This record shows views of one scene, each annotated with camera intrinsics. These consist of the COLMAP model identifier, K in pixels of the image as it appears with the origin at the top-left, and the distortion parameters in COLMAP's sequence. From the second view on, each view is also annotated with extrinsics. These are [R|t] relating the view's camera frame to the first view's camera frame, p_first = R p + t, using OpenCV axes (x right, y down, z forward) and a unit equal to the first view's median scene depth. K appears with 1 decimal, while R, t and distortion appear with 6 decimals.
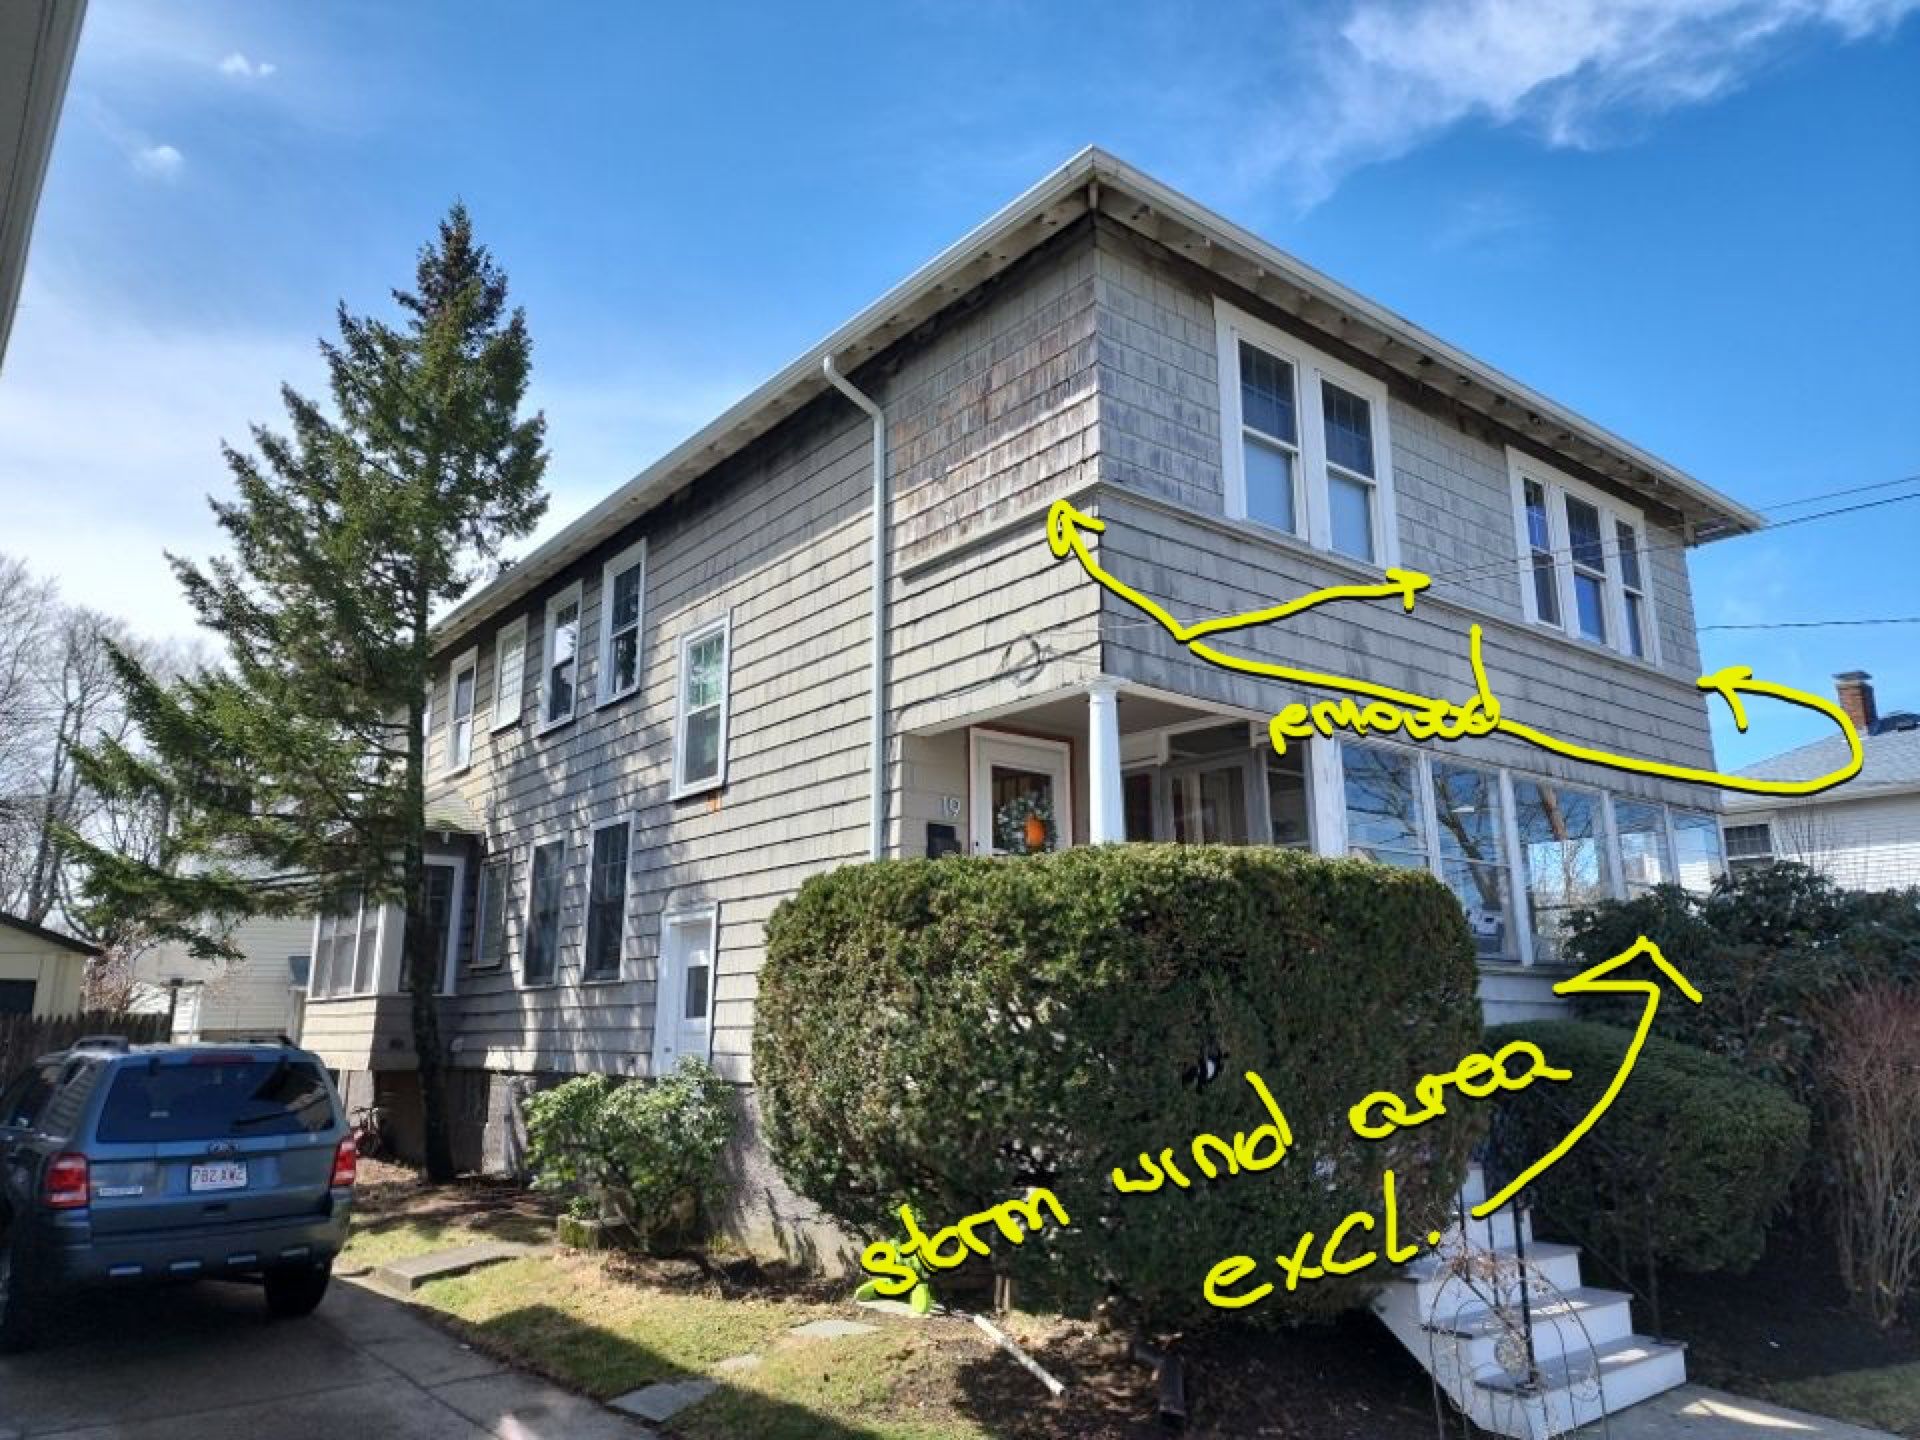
lens RADIAL K [[1311.9, 0, 928.7], [0, 1311.9, 719.5], [0, 0, 1]] dist [0.068999, -0.043765]
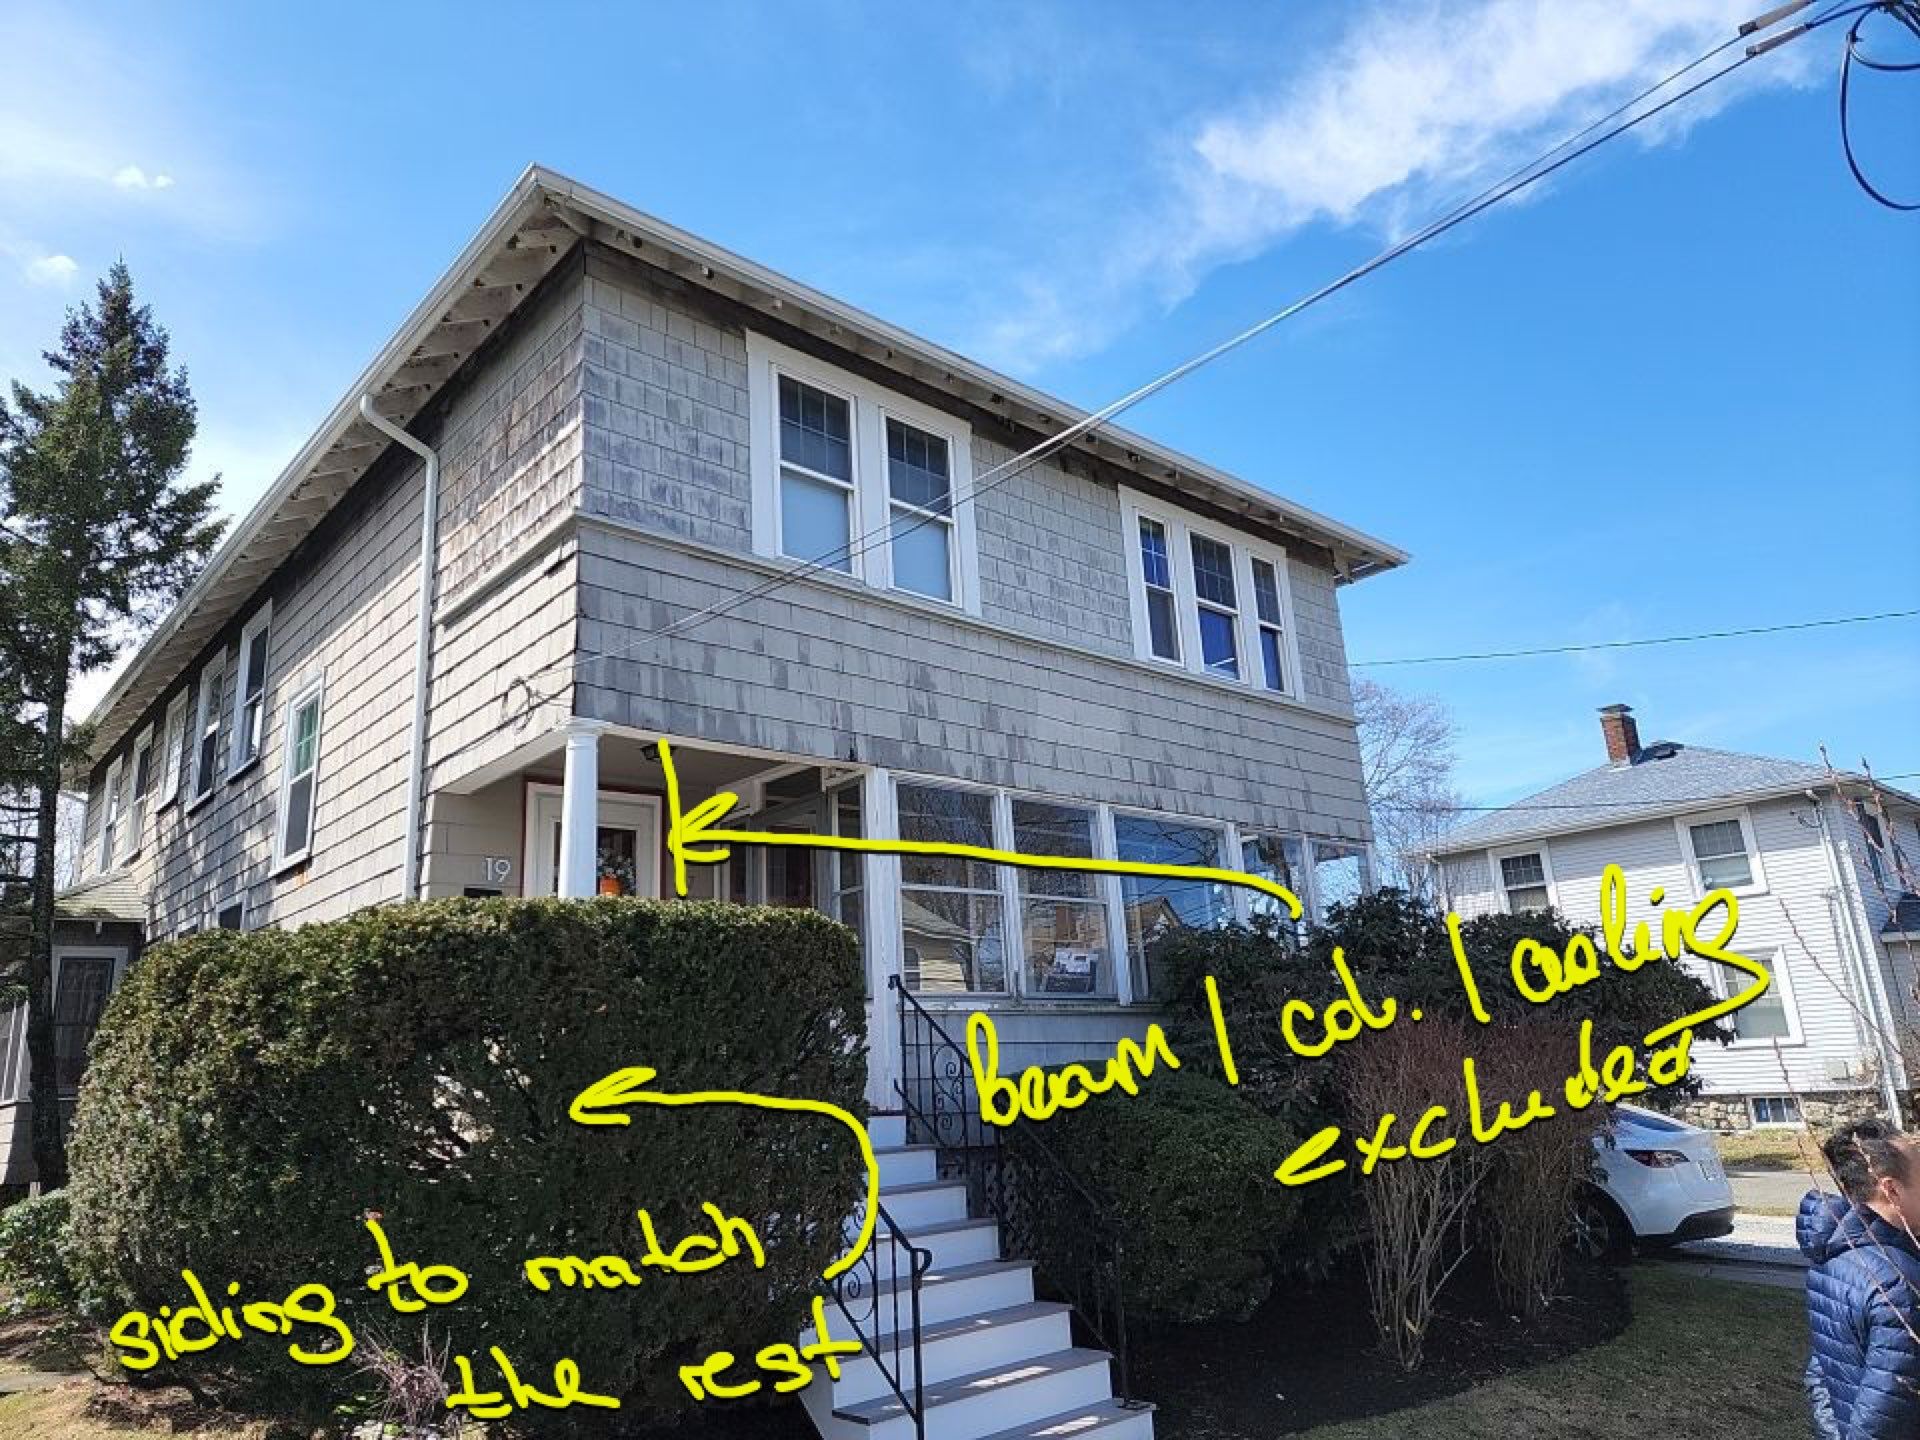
lens RADIAL K [[1270.7, 0, 960.0], [0, 1270.7, 720.0], [0, 0, 1]] dist [0.099706, -0.105356]
pose [[0.996604, -0.034191, 0.074904, 0.238878], [0.037927, 0.998077, -0.049023, 0.015769], [-0.073084, 0.051697, 0.995985, 0.051741]]
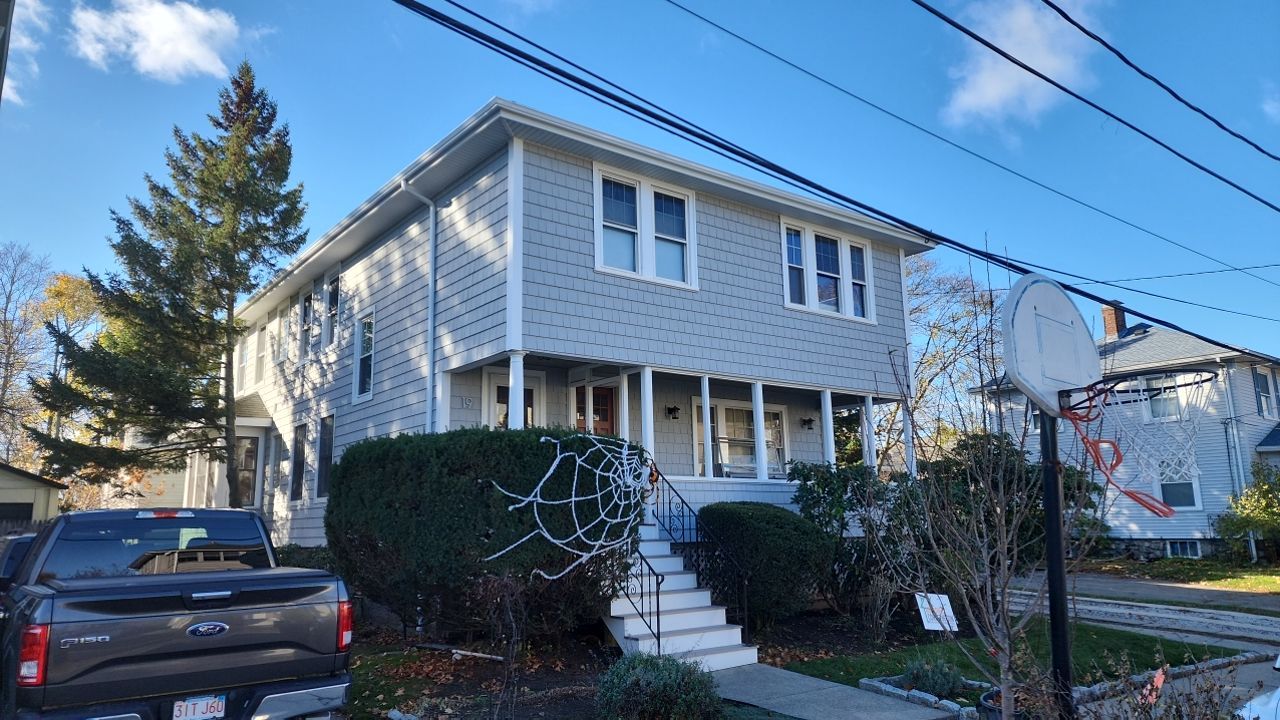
lens RADIAL K [[855.1, 0, 640.6], [0, 855.1, 378.2], [0, 0, 1]] dist [0.071766, 0.000197]
pose [[0.999820, -0.018409, -0.004533, 0.242587], [0.018670, 0.997612, 0.066503, -0.054774], [0.003298, -0.066576, 0.997776, -0.270689]]
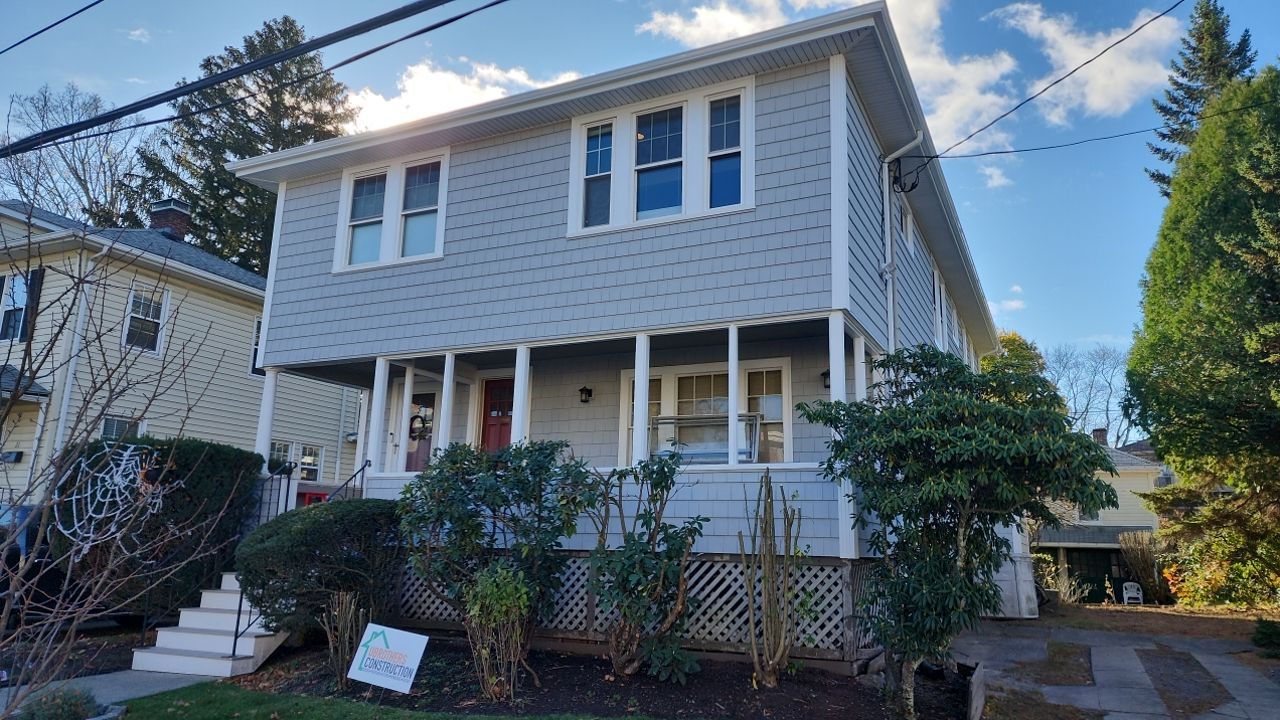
lens RADIAL K [[855.1, 0, 640.6], [0, 855.1, 378.2], [0, 0, 1]] dist [0.071766, 0.000197]
pose [[0.448557, -0.159841, -0.879345, 1.308424], [0.195635, 0.977578, -0.077902, 0.173806], [0.872080, -0.137087, 0.469770, 0.605515]]
